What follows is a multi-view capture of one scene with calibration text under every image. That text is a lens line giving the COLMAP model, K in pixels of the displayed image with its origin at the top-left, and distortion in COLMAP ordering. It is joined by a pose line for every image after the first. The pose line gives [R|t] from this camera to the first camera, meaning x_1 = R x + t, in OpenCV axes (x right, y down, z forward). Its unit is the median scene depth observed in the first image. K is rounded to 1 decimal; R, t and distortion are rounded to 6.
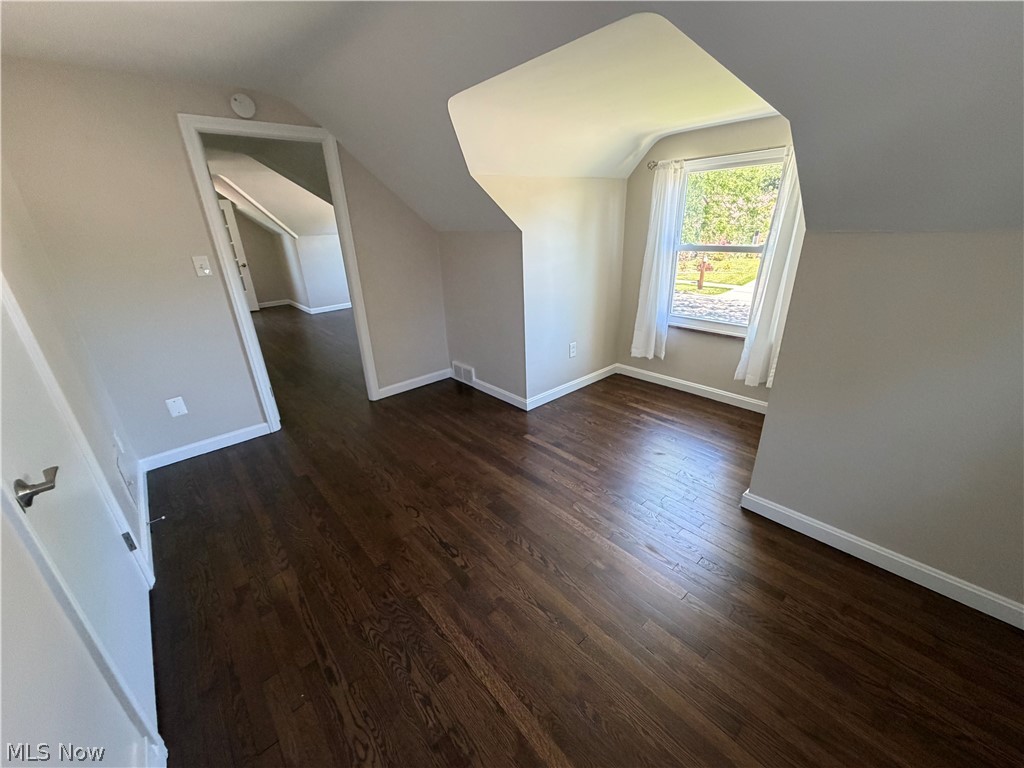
lens RADIAL K [[409.5, 0, 511.4], [0, 409.5, 386.2], [0, 0, 1]] dist [0.001159, 0.000089]
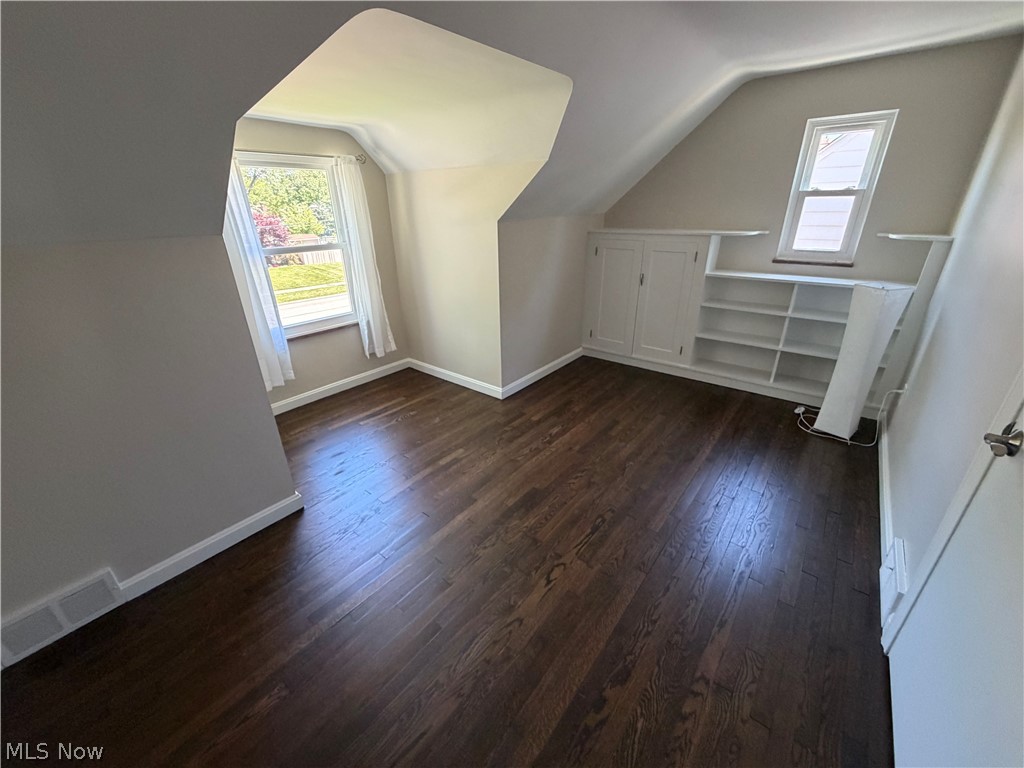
lens RADIAL K [[409.5, 0, 511.3], [0, 409.5, 385.8], [0, 0, 1]] dist [0.001159, 0.000089]
pose [[-0.174646, -0.357369, 0.917489, -0.812394], [0.391449, 0.829807, 0.397729, -0.339399], [-0.903475, 0.428612, -0.005031, 0.910524]]
